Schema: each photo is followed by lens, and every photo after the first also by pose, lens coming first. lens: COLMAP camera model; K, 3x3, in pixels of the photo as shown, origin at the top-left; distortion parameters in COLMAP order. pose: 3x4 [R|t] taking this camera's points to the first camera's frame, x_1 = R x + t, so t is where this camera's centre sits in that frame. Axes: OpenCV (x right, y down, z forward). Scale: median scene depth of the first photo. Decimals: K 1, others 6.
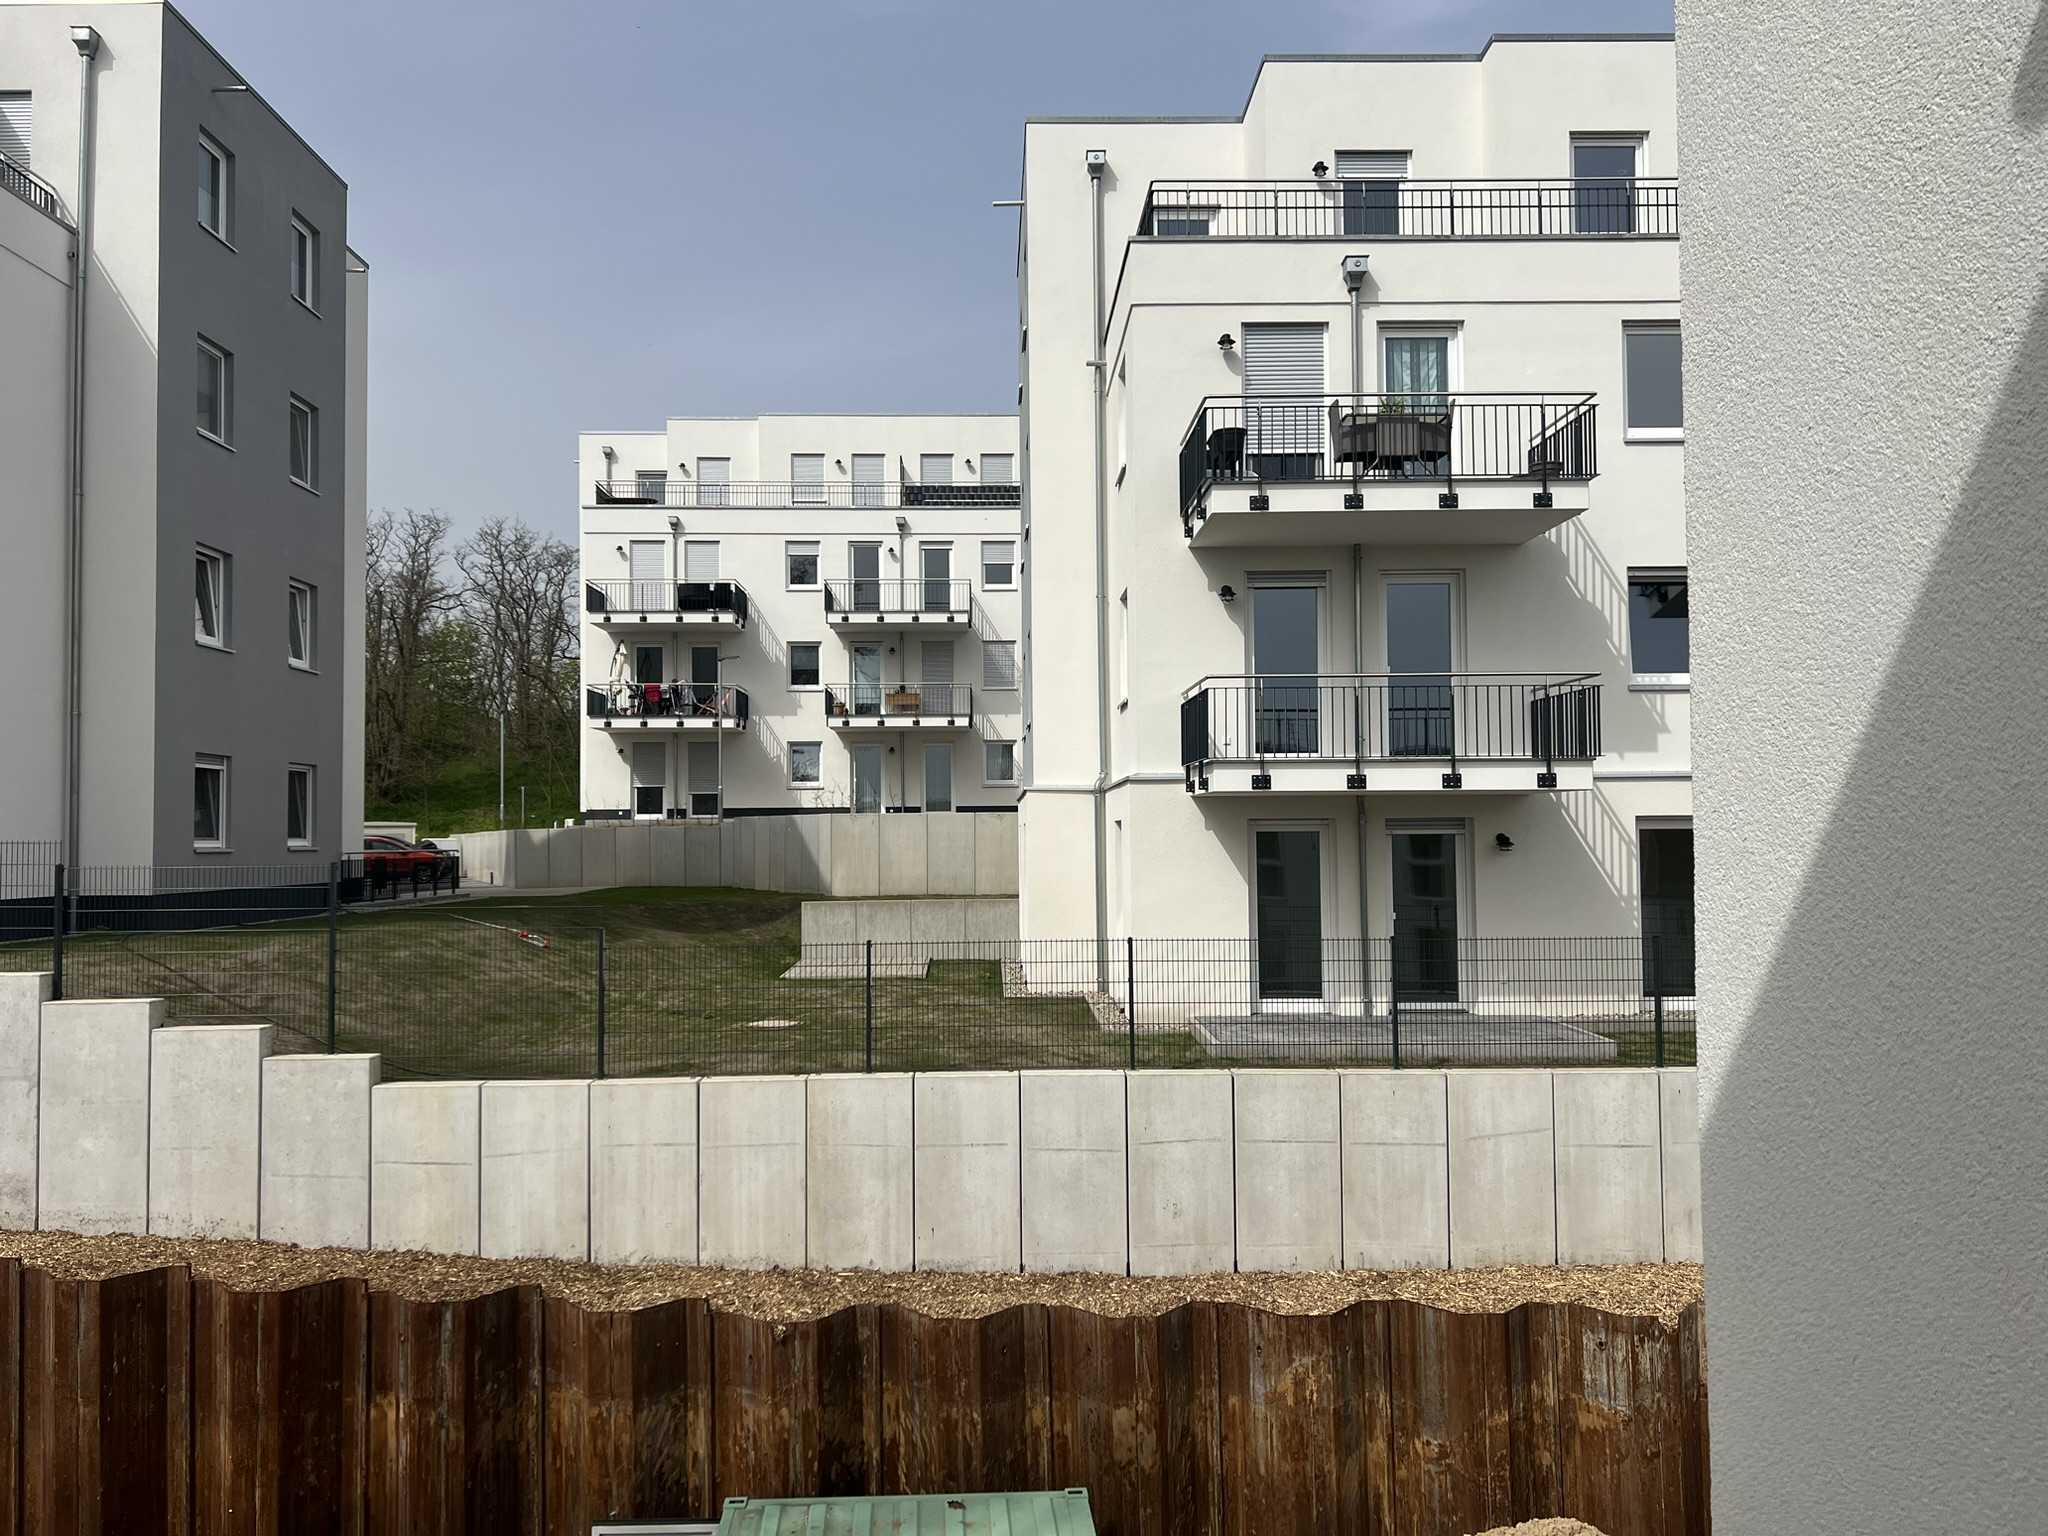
lens RADIAL K [[1551.7, 0, 1024.0], [0, 1551.7, 768.0], [0, 0, 1]] dist [0.085443, -0.091948]
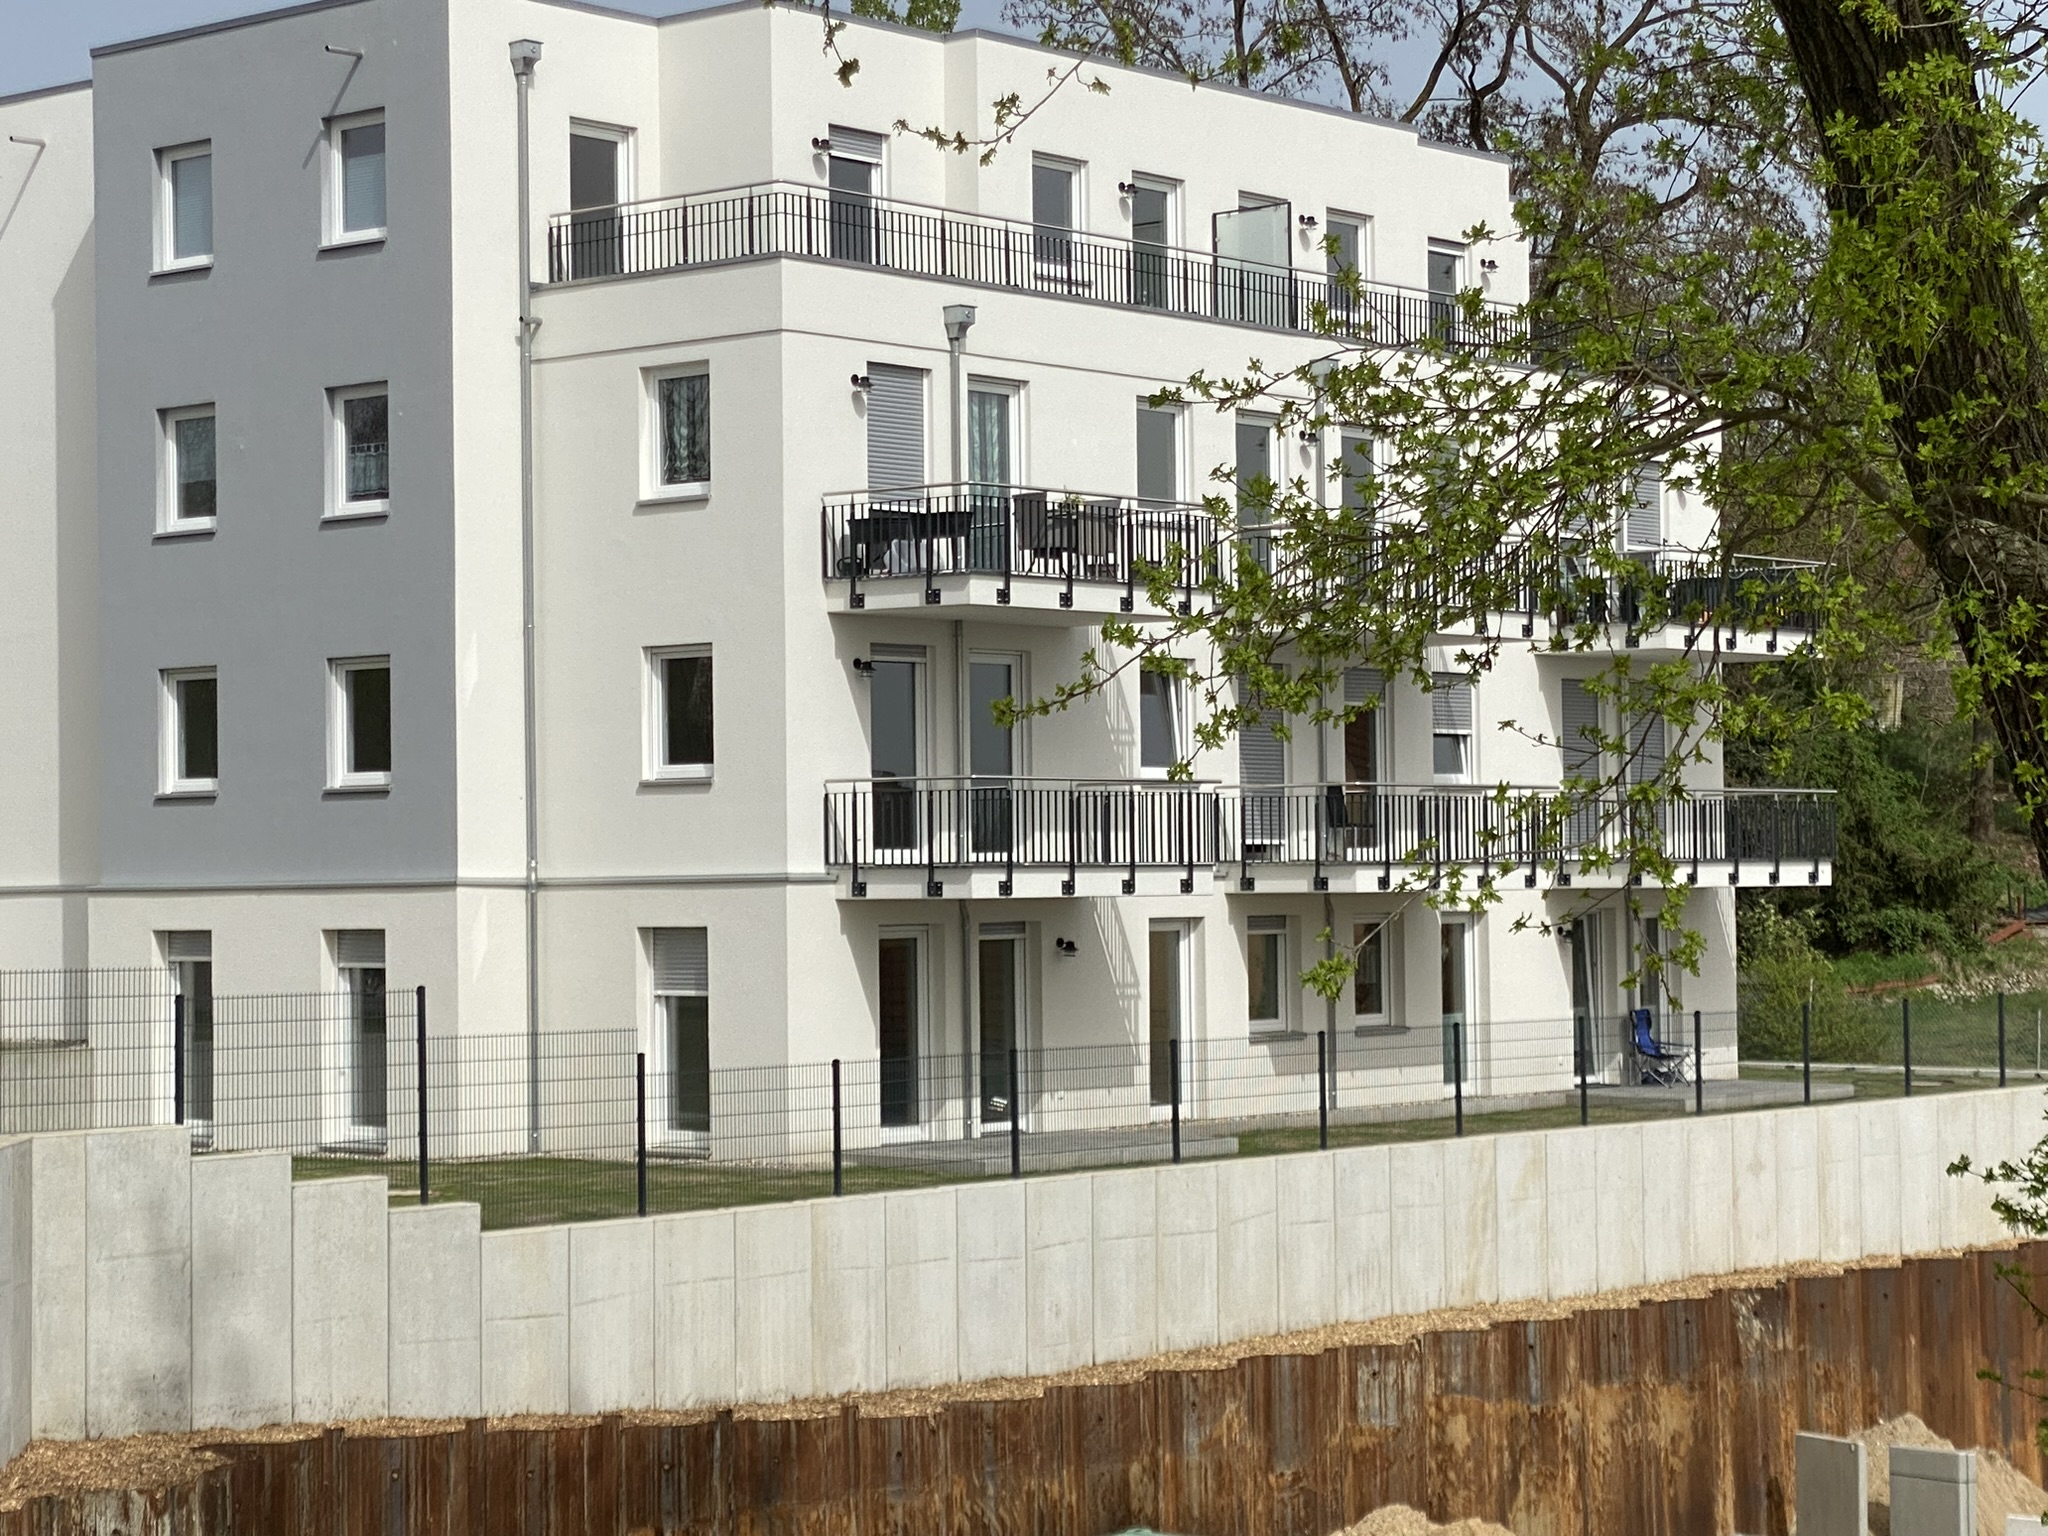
lens RADIAL K [[4303.9, 0, 1024.0], [0, 4303.9, 768.0], [0, 0, 1]] dist [-0.003278, 6.040666]
pose [[0.654848, 0.020994, 0.755469, -2.076539], [-0.028016, 0.999601, -0.003493, -0.063381], [-0.755242, -0.018878, 0.655175, -0.838843]]
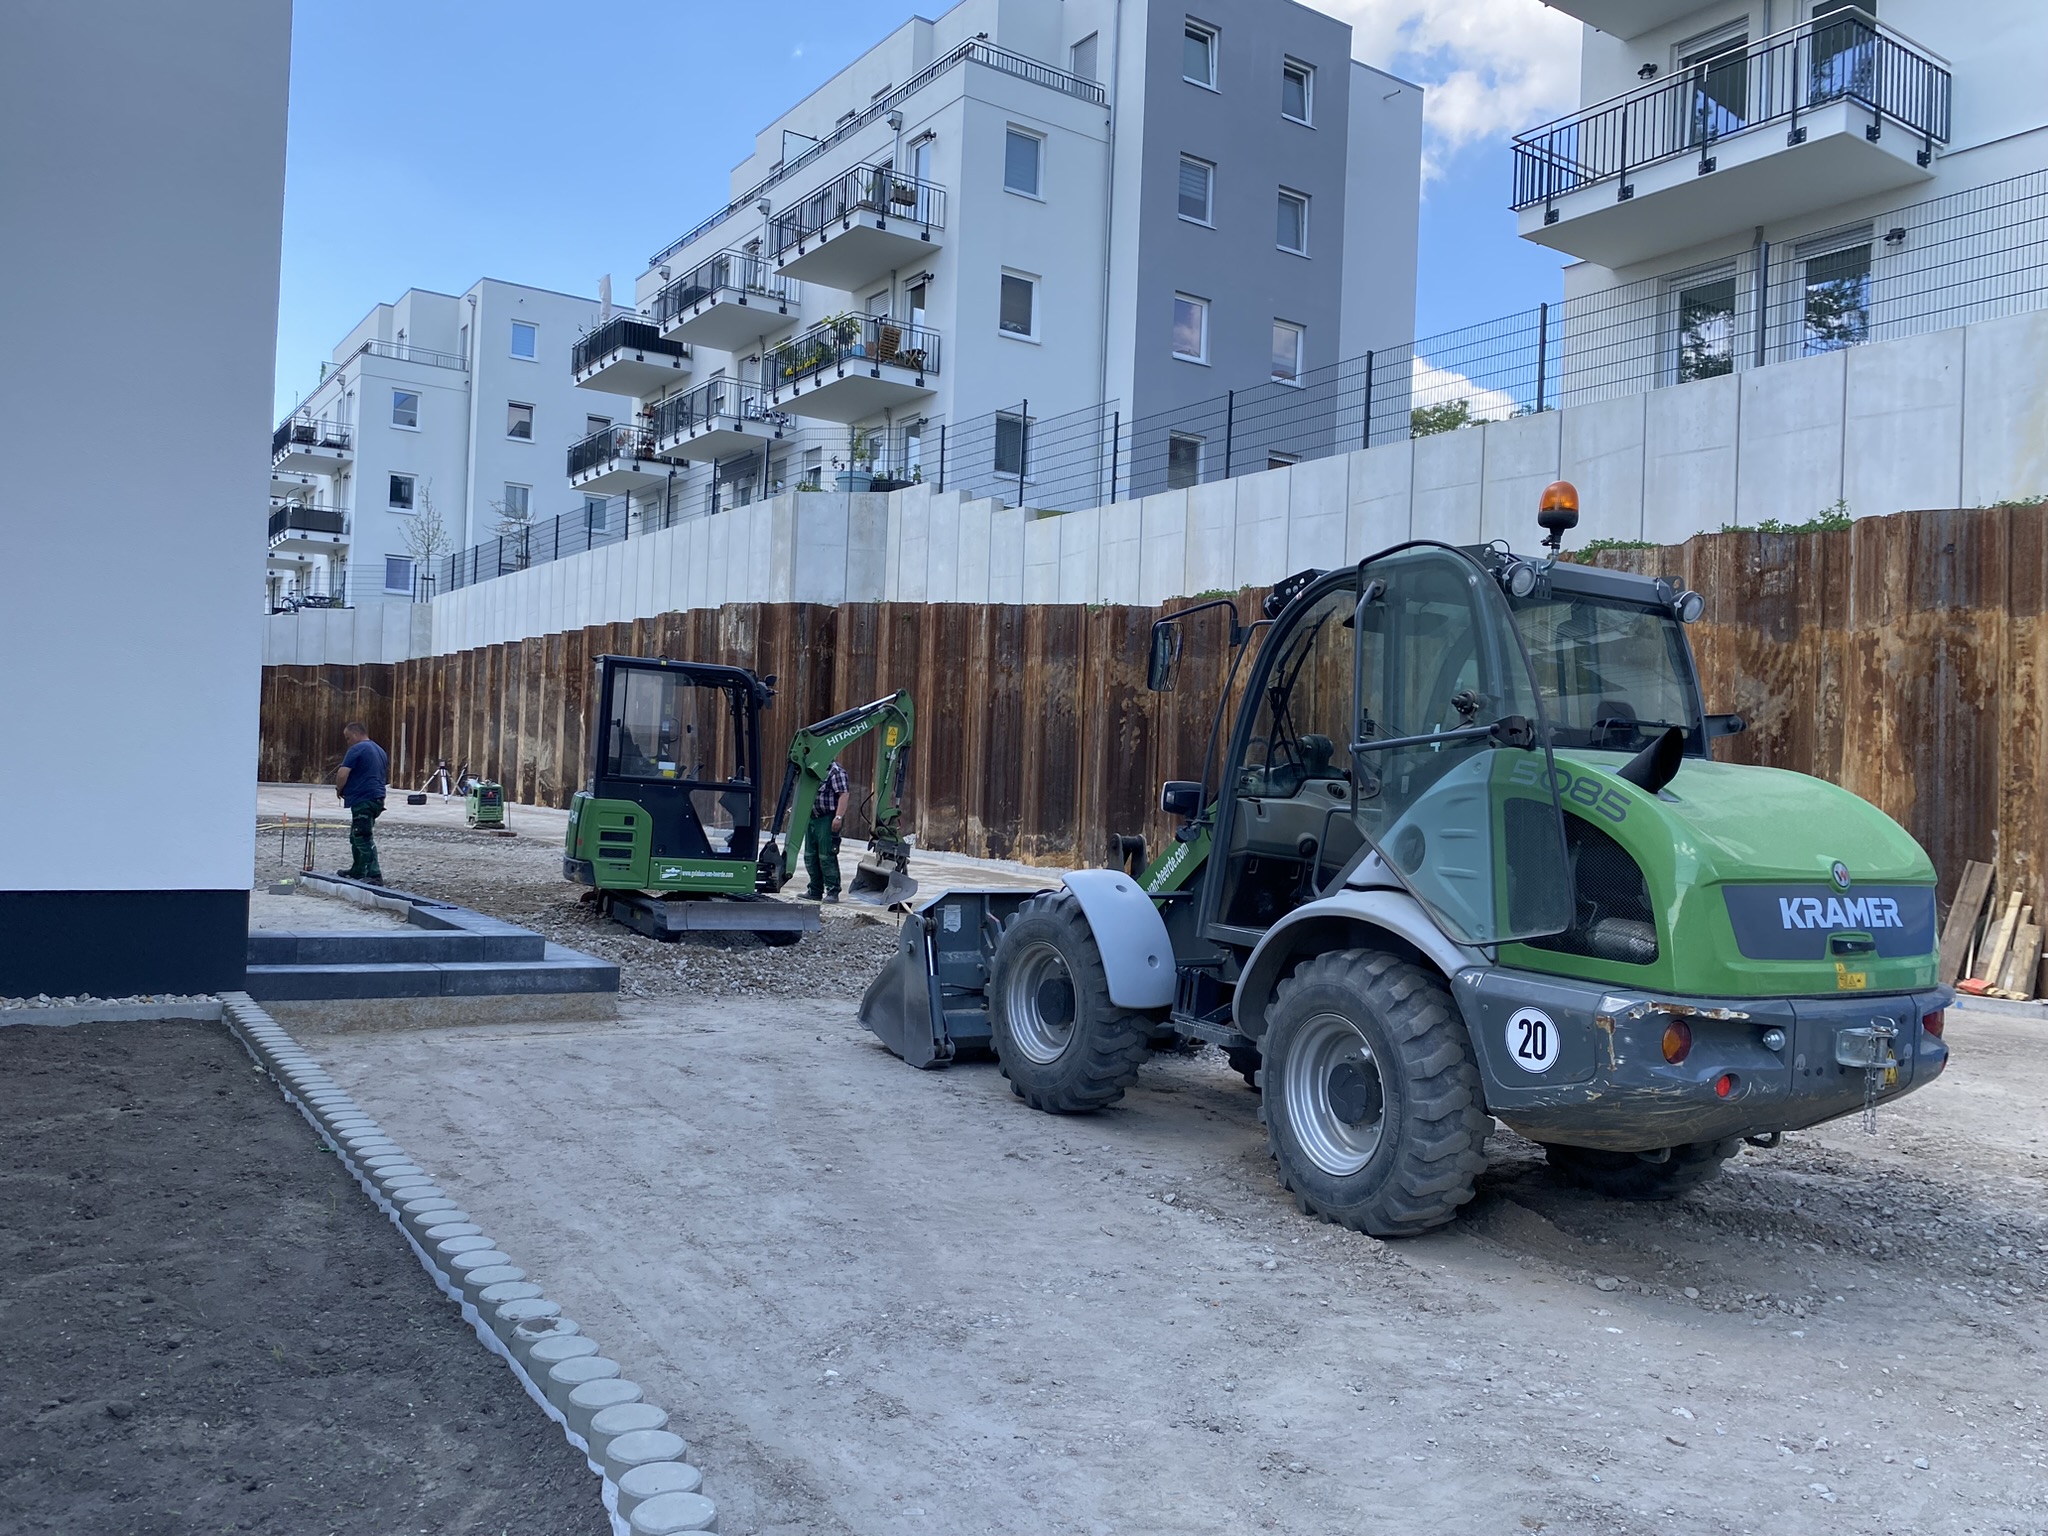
lens RADIAL K [[1545.3, 0, 1024.0], [0, 1545.3, 768.0], [0, 0, 1]] dist [0.001582, -0.001547]
pose [[0.548245, 0.024124, -0.835970, 0.996702], [-0.005489, 0.999666, 0.025249, 0.429378], [0.836300, -0.009254, 0.548194, 0.075928]]
